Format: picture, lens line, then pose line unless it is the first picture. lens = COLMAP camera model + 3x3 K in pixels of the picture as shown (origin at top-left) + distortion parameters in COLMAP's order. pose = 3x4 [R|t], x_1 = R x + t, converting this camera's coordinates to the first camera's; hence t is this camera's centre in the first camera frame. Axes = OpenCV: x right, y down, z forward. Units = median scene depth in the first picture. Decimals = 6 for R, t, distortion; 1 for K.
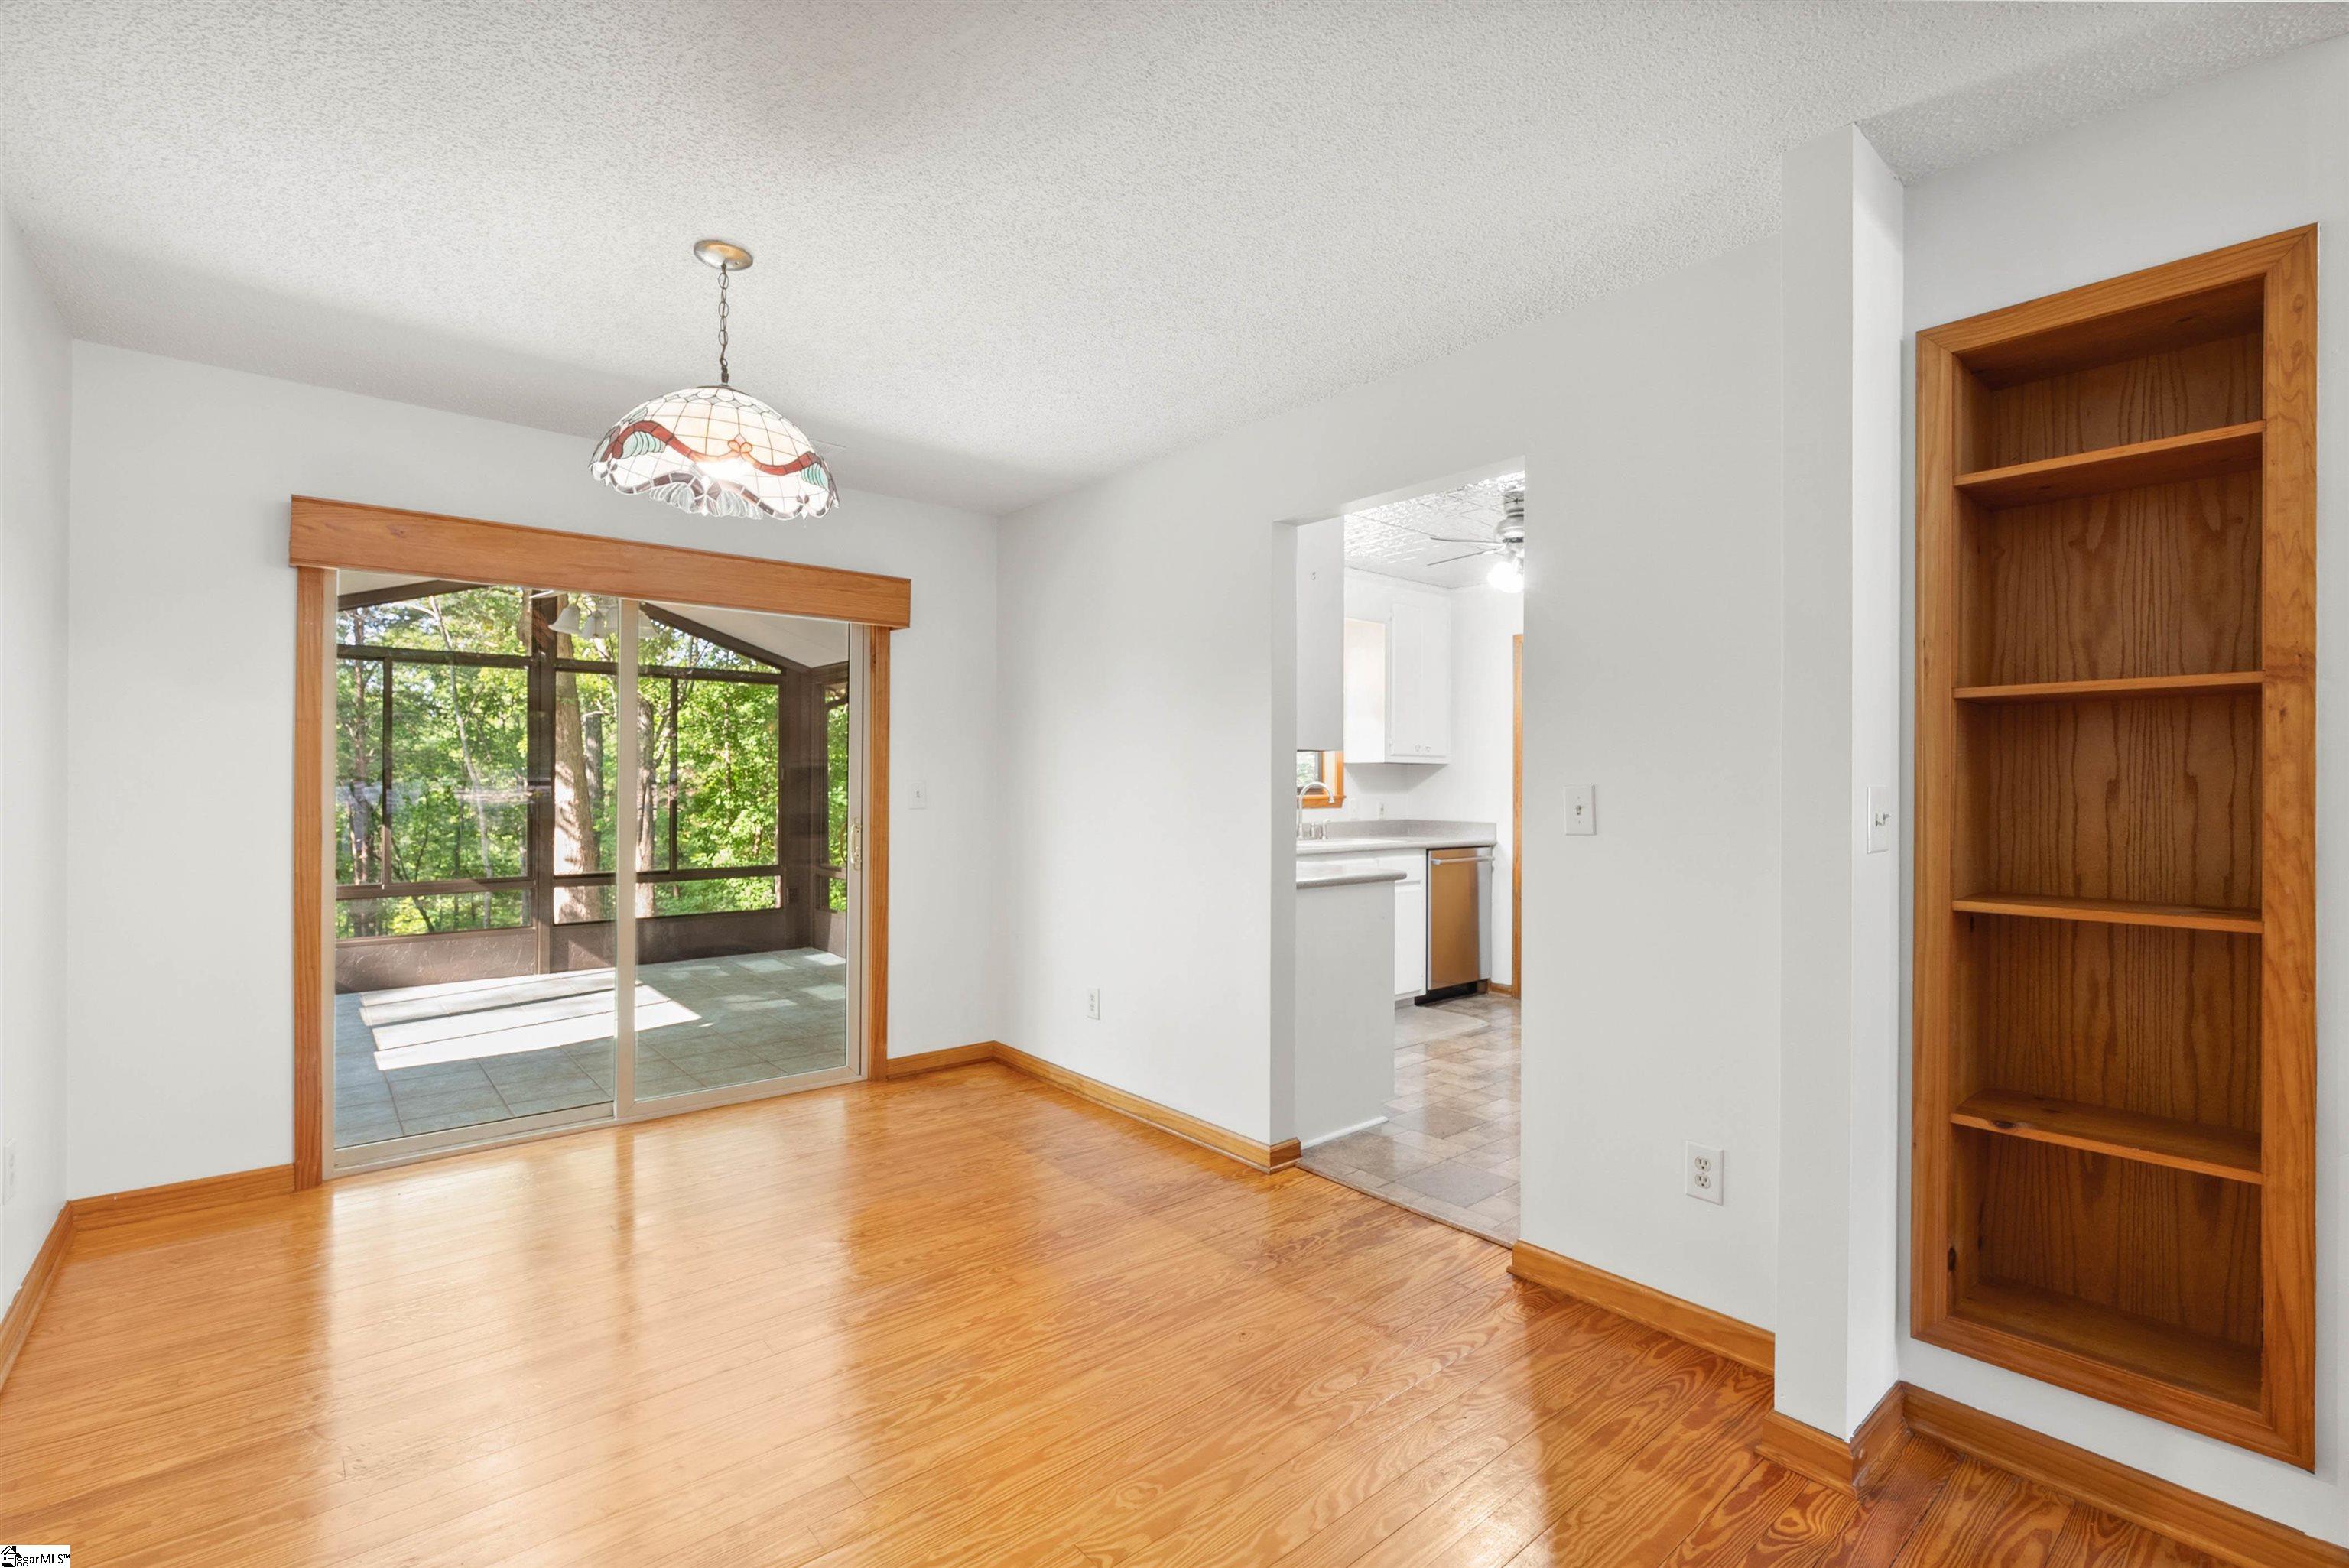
lens RADIAL K [[1044.9, 0, 1171.4], [0, 1044.9, 779.3], [0, 0, 1]] dist [-0.007715, 0.000145]
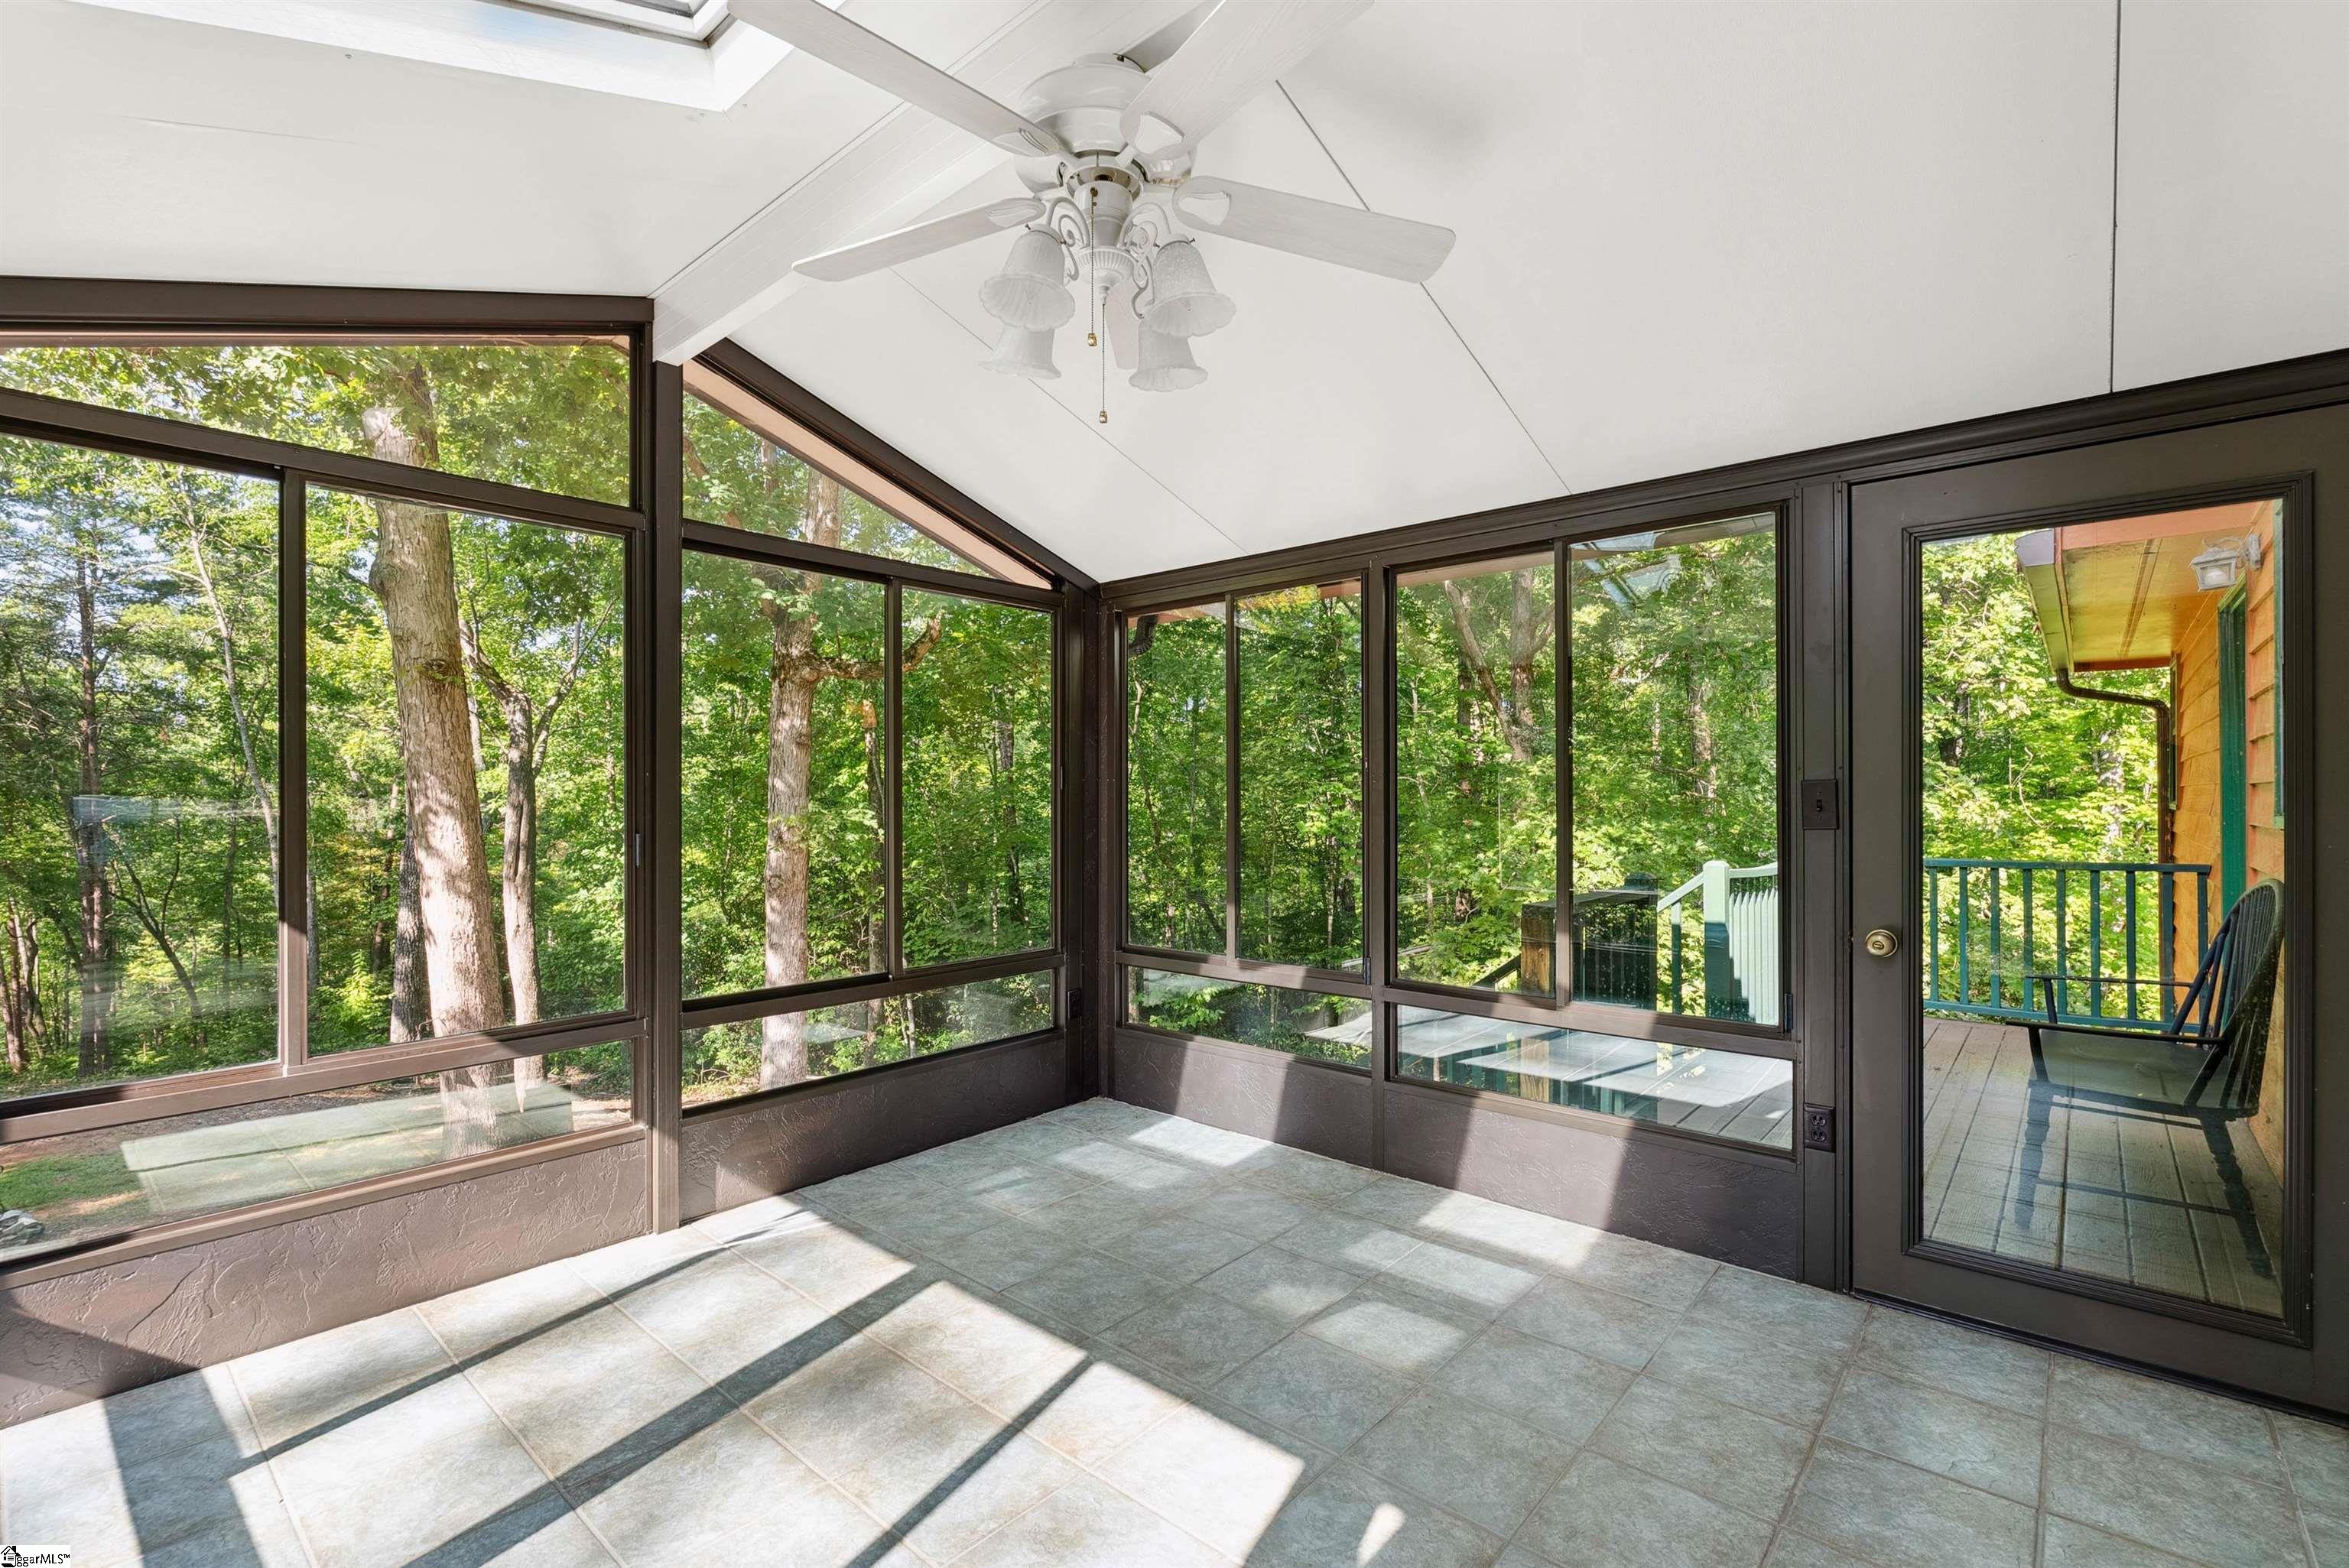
lens RADIAL K [[1044.9, 0, 1175.4], [0, 1044.9, 792.7], [0, 0, 1]] dist [-0.007715, 0.000145]
pose [[0.988469, -0.006339, 0.151288, -0.388542], [0.006133, 0.999980, 0.001829, 0.001697], [-0.151297, -0.000880, 0.988488, 0.453817]]
